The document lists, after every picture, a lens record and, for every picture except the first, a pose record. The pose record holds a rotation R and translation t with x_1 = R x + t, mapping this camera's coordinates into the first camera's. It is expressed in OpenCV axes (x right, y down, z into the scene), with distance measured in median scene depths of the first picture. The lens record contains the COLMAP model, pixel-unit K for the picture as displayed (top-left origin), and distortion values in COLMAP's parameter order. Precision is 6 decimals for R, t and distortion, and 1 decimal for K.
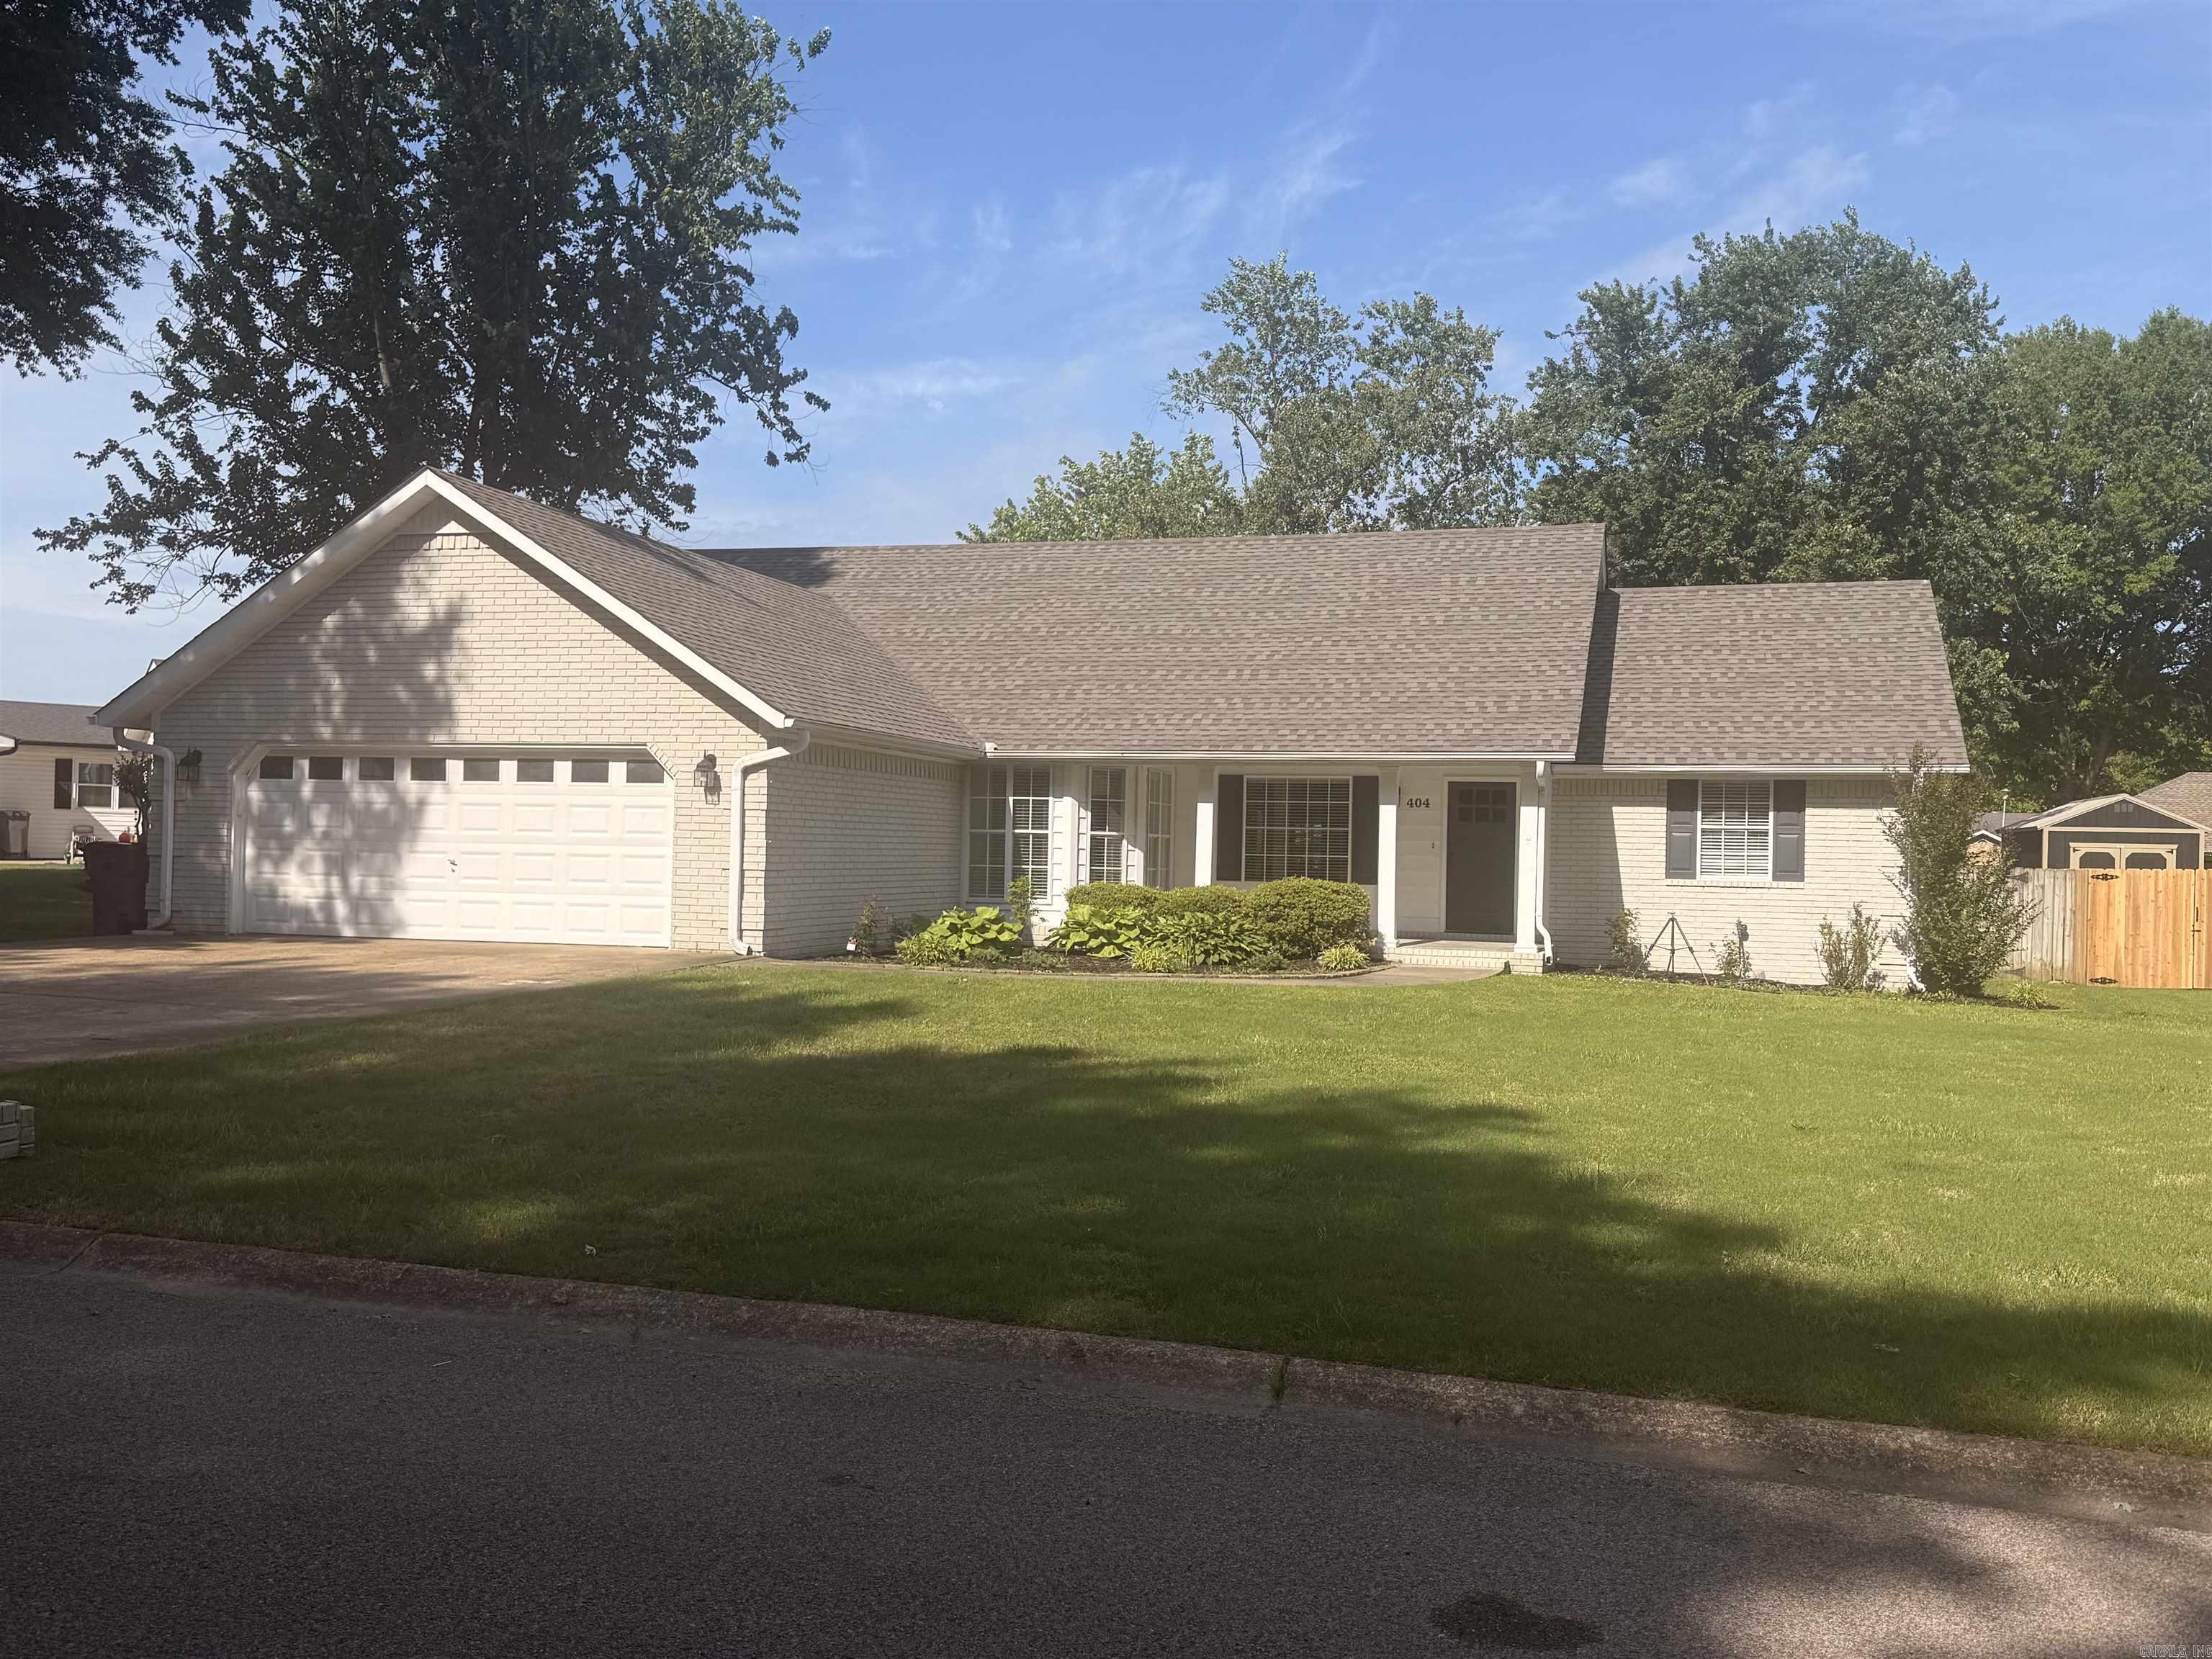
lens RADIAL K [[1909.9, 0, 1106.0], [0, 1909.9, 829.5], [0, 0, 1]] dist [0.165166, -0.236023]
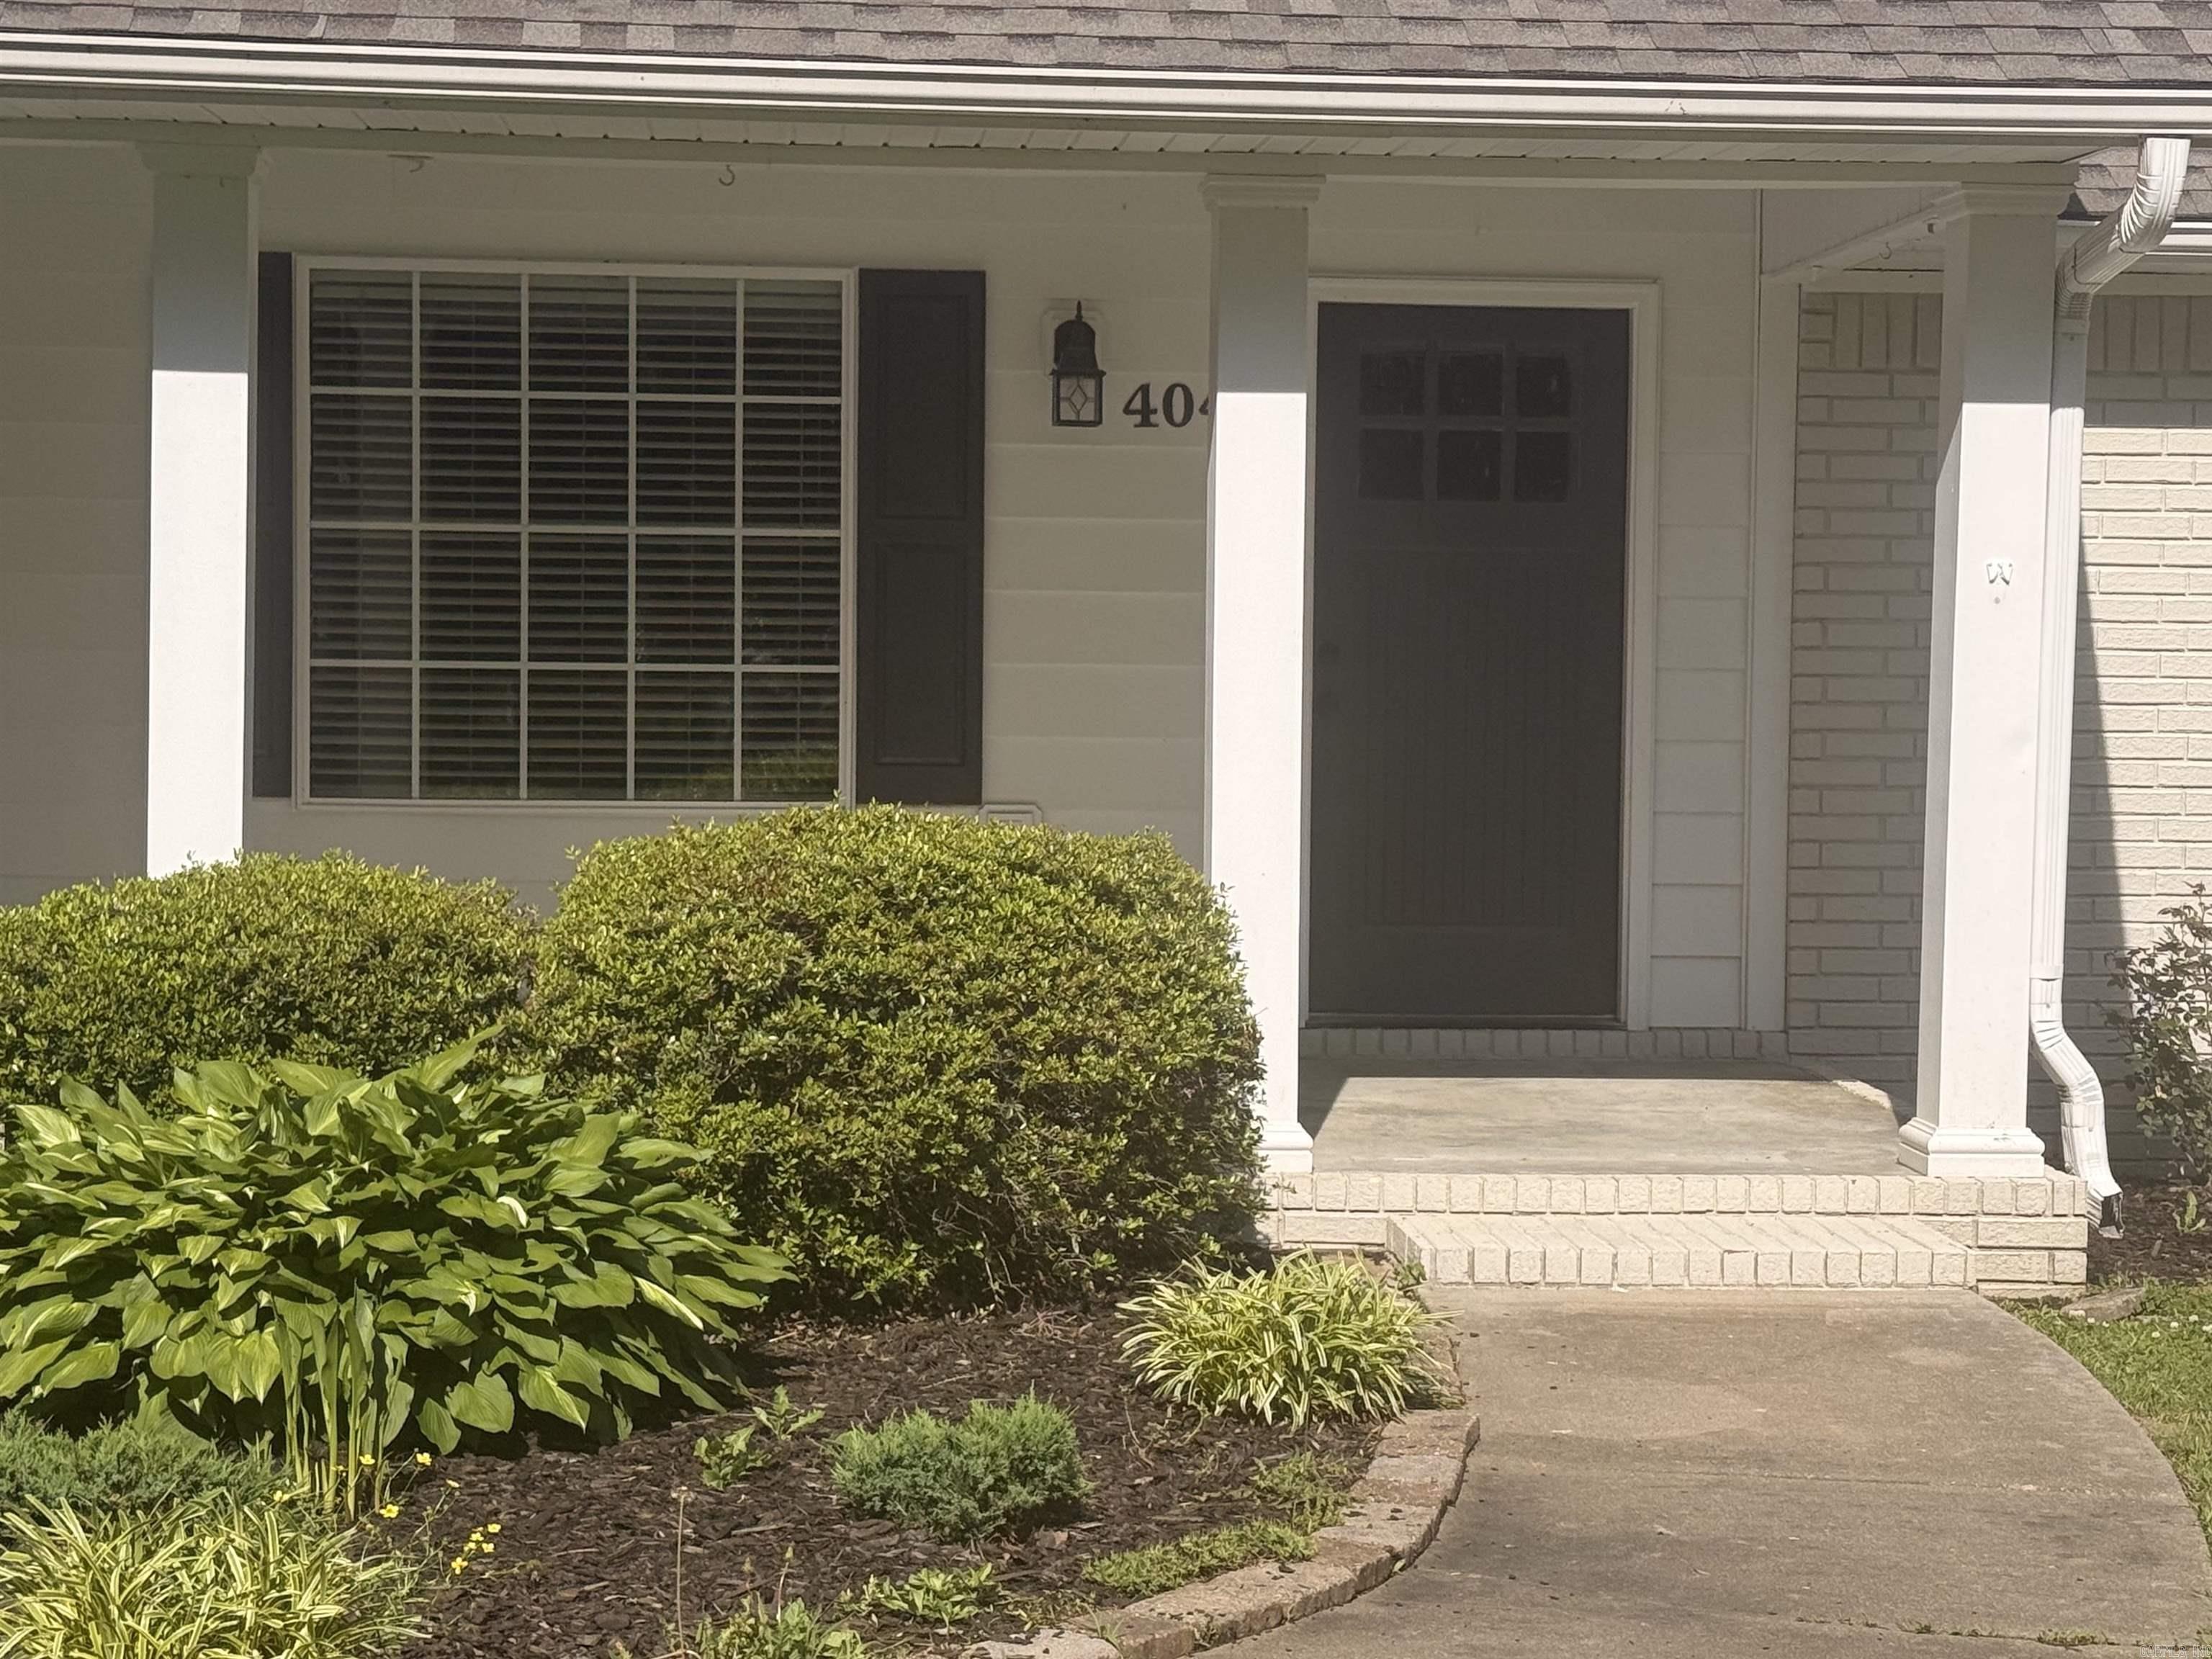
lens RADIAL K [[4333.9, 0, 1179.5], [0, 4333.9, 835.4], [0, 0, 1]] dist [0.101855, 0.317308]
pose [[0.925249, -0.024543, 0.378566, -0.015669], [0.001759, 0.998172, 0.060414, 0.004335], [-0.379356, -0.055233, 0.923601, 0.602154]]
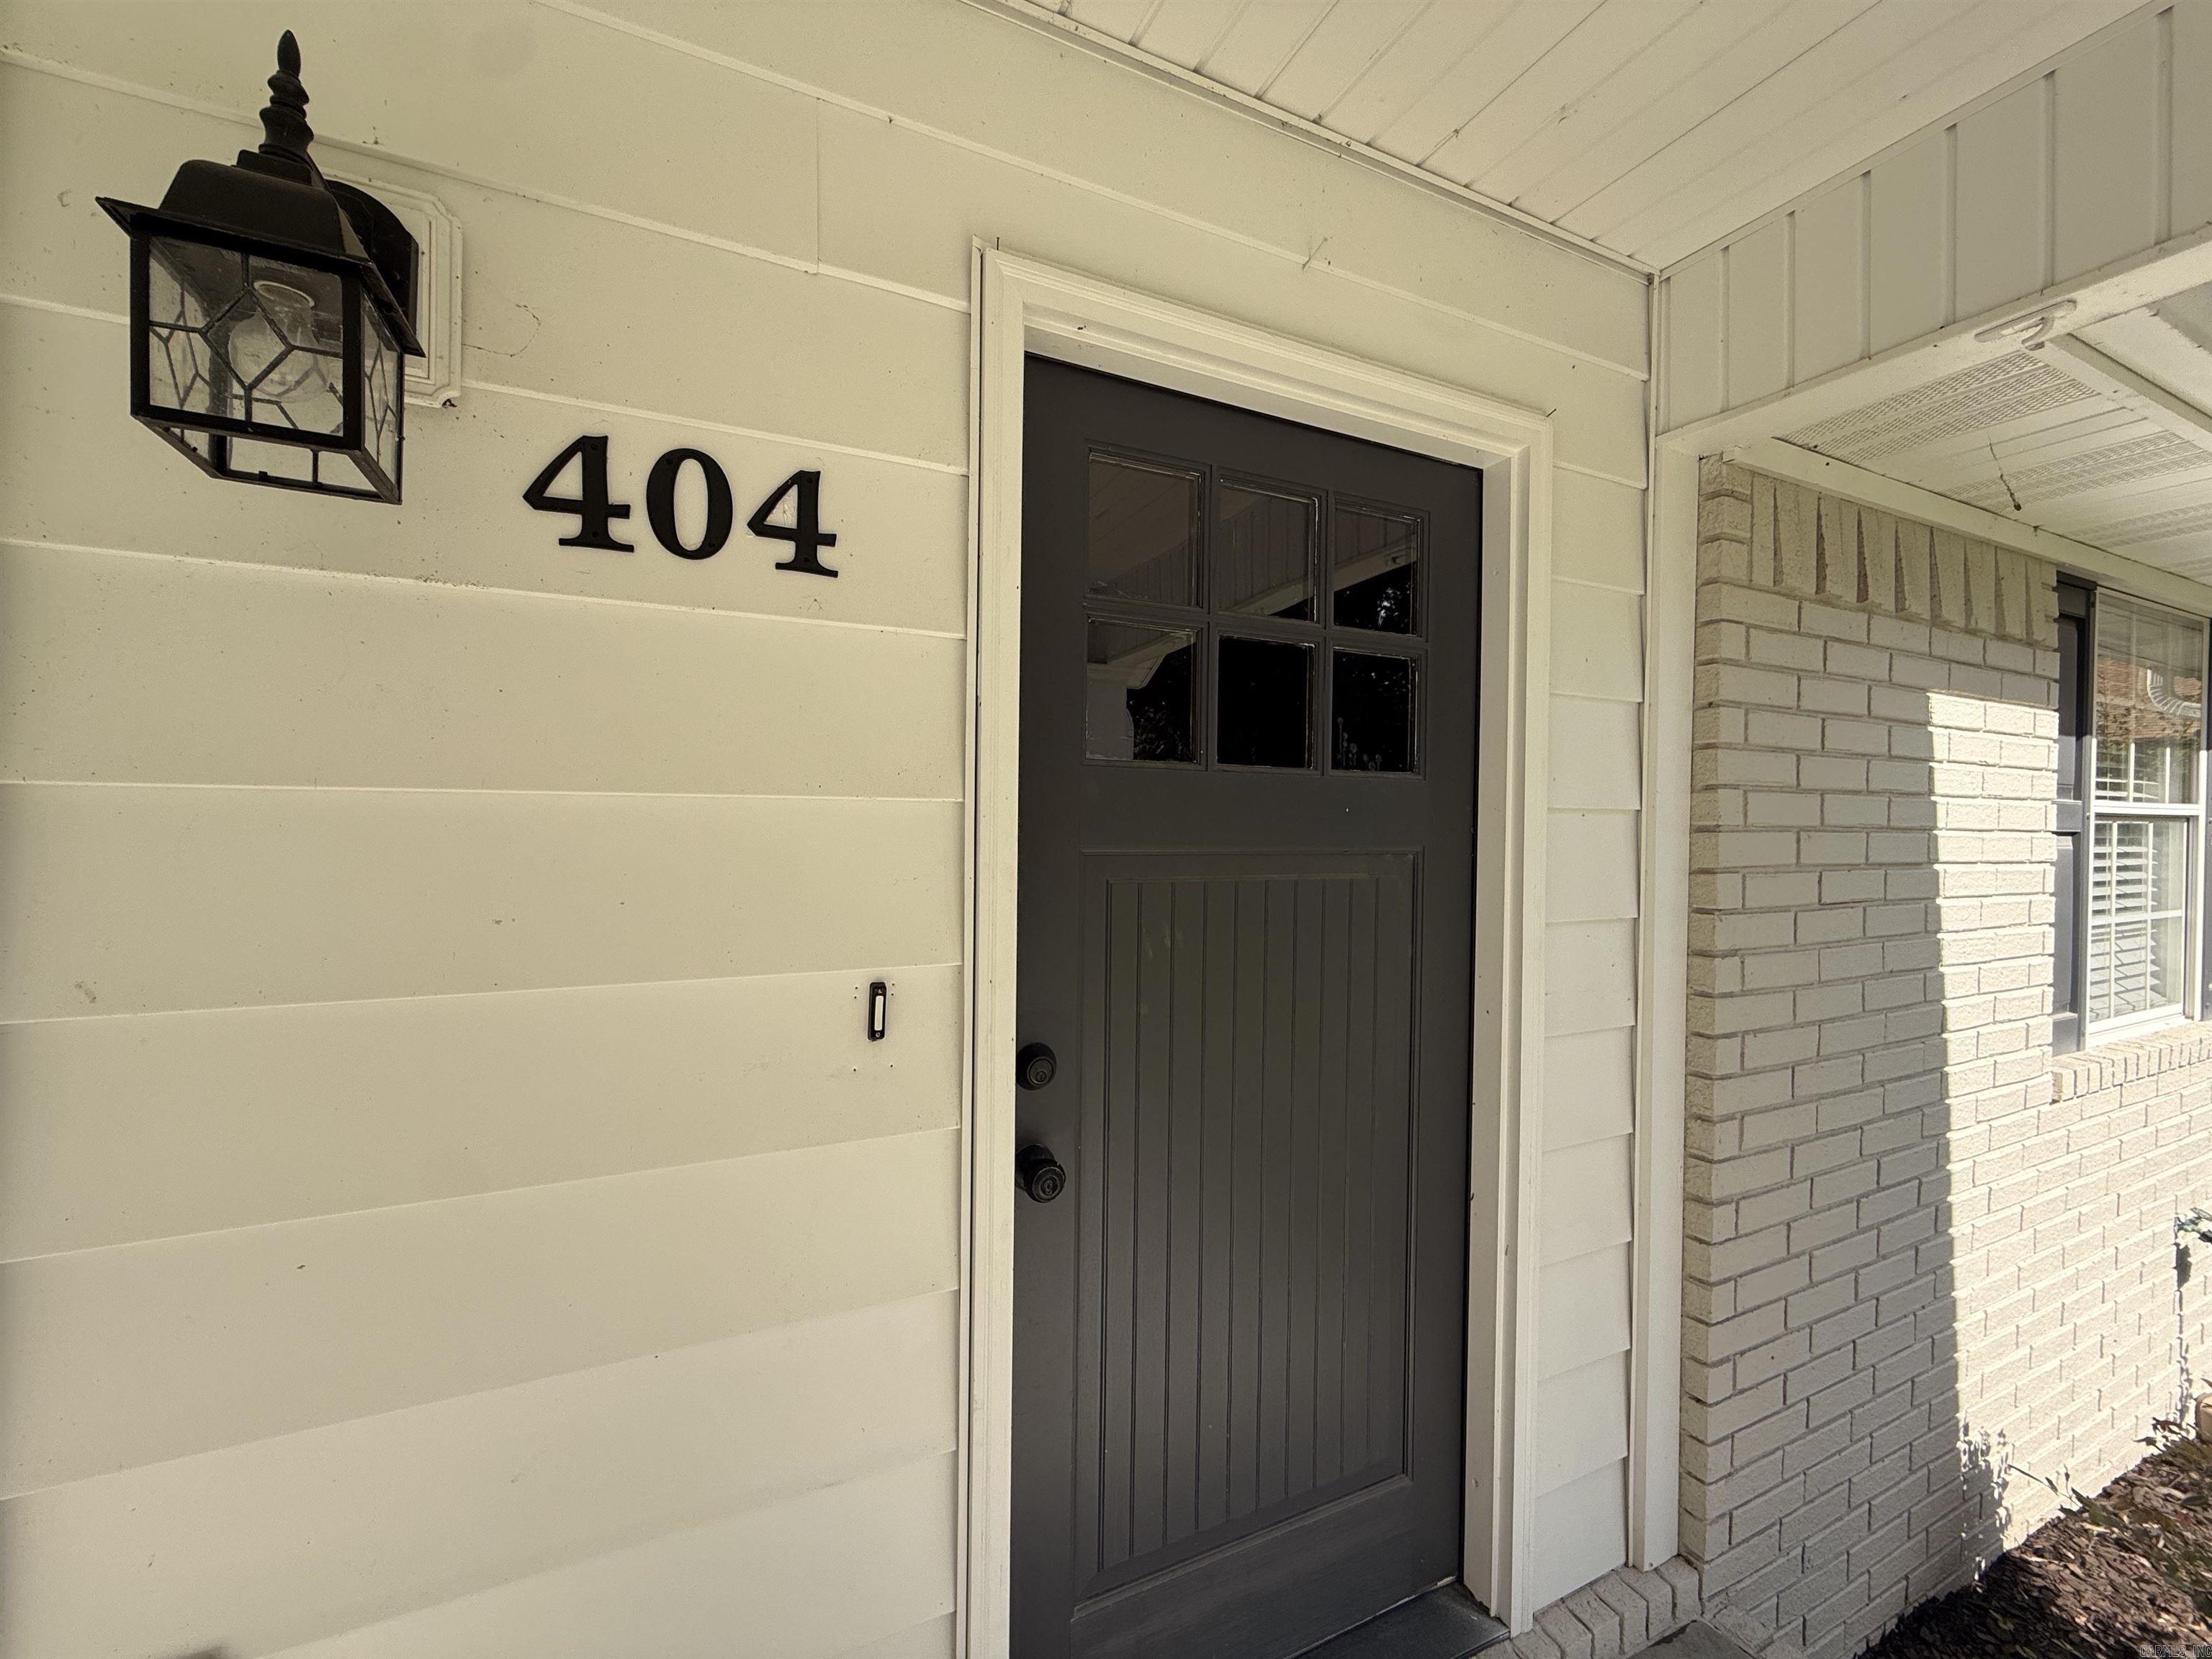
lens RADIAL K [[887.2, 0, 1097.8], [0, 887.2, 829.5], [0, 0, 1]] dist [0.001533, 0.000329]
pose [[0.731993, -0.017221, 0.681095, 0.159128], [-0.004547, 0.999535, 0.030159, -0.001490], [-0.681297, -0.025173, 0.731574, 1.020955]]
